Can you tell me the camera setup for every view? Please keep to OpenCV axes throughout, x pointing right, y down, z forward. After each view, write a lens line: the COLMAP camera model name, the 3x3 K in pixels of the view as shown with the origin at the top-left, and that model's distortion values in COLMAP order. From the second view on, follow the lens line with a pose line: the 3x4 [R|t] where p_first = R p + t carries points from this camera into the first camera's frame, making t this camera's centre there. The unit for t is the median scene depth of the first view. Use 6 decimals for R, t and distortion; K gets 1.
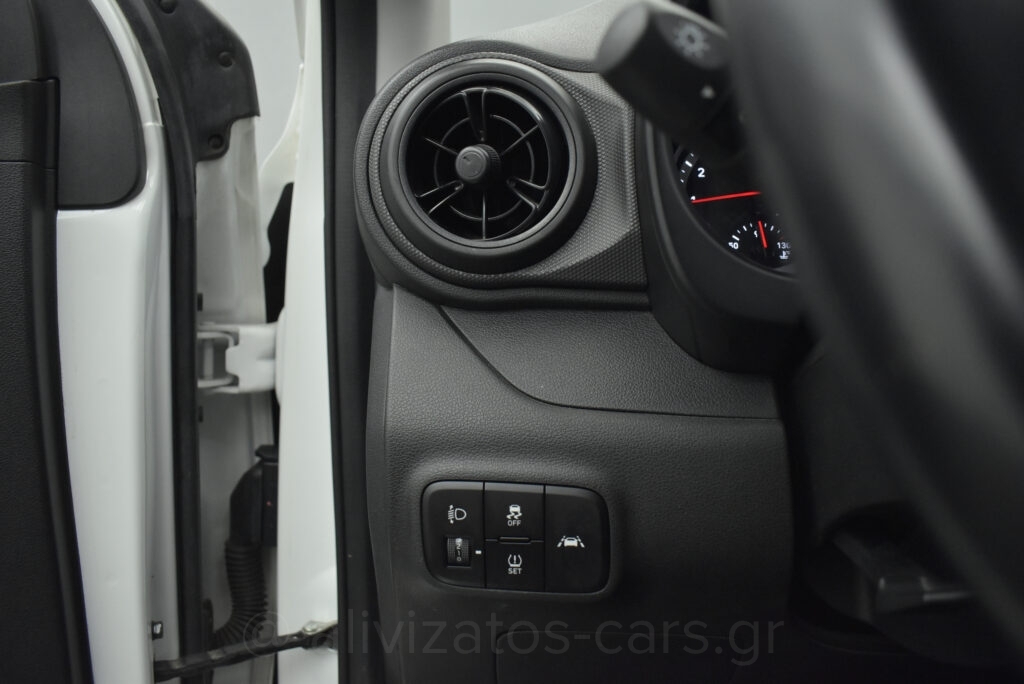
lens RADIAL K [[786.5, 0, 516.9], [0, 786.5, 340.3], [0, 0, 1]] dist [-0.090369, 0.006255]
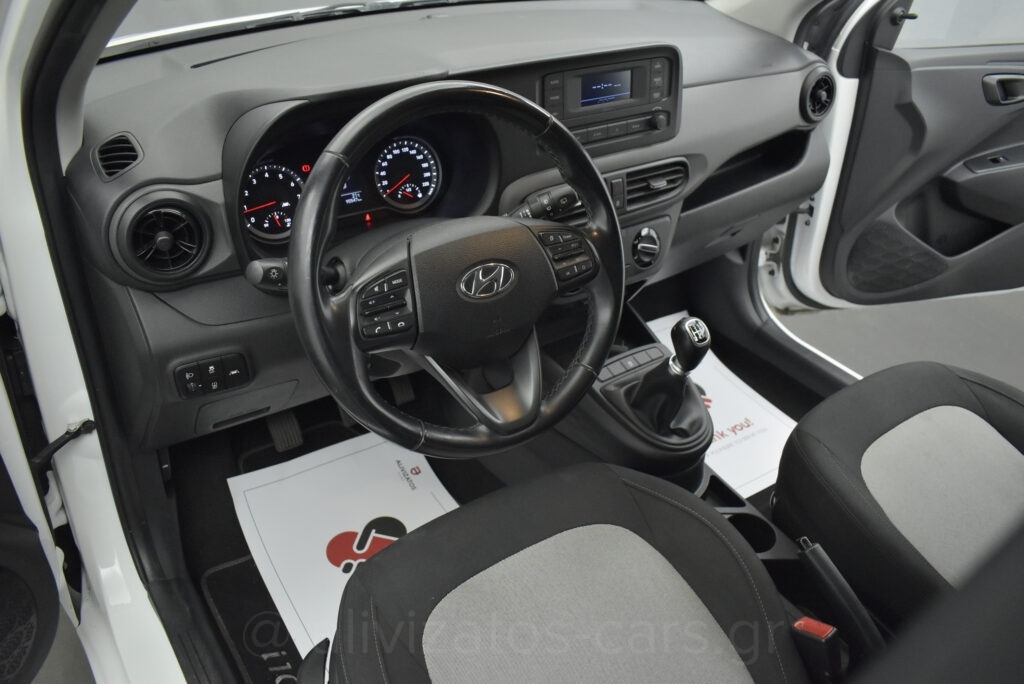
lens RADIAL K [[786.5, 0, 508.8], [0, 786.5, 327.3], [0, 0, 1]] dist [-0.090369, 0.006255]
pose [[0.805553, -0.276920, 0.523832, -0.508406], [0.030287, 0.902157, 0.430343, -0.966130], [-0.591749, -0.330799, 0.735122, -1.422174]]
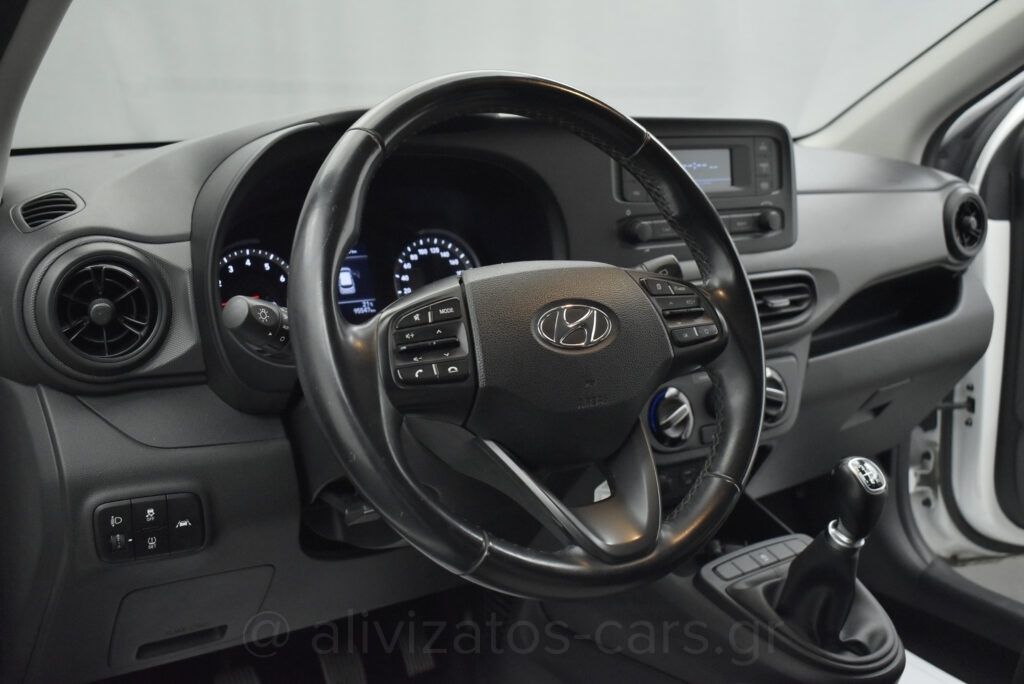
lens RADIAL K [[1033.1, 0, 508.9], [0, 1033.1, 333.7], [0, 0, 1]] dist [-0.070778, 0.000000]
pose [[0.809088, -0.099632, 0.579181, -0.611535], [0.061587, 0.994473, 0.085037, -0.311139], [-0.584452, -0.033132, 0.810751, -1.255508]]
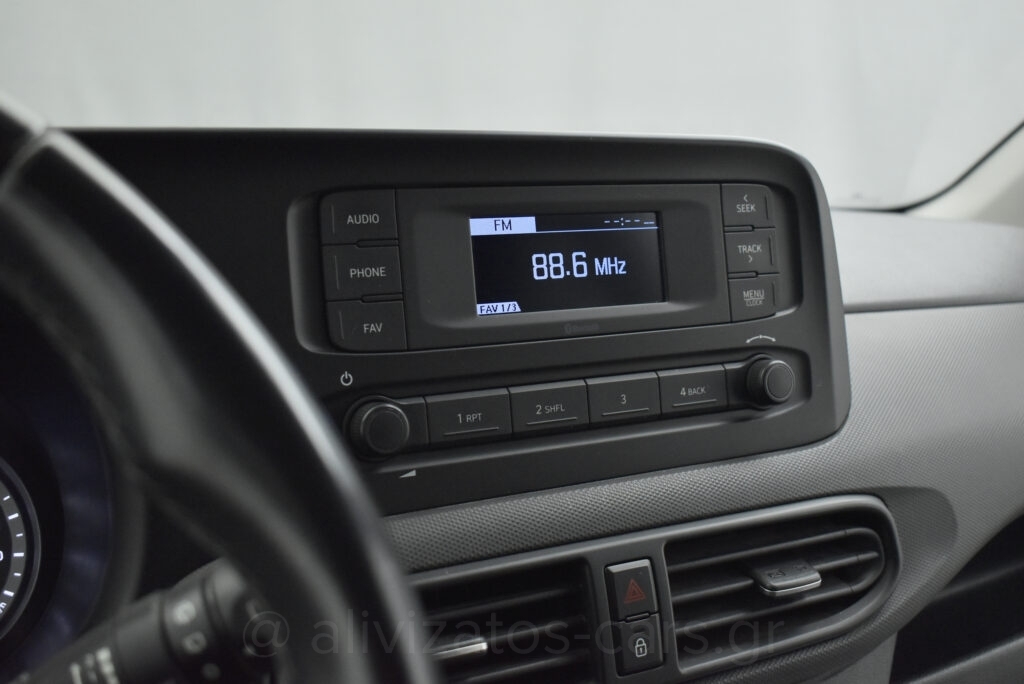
lens RADIAL K [[1176.8, 0, 518.3], [0, 1176.8, 338.5], [0, 0, 1]] dist [-0.051135, 0.000000]
pose [[0.866075, -0.055819, 0.496787, 0.860251], [0.076404, 0.996852, -0.021193, -0.383912], [-0.494040, 0.056311, 0.867614, -0.312821]]
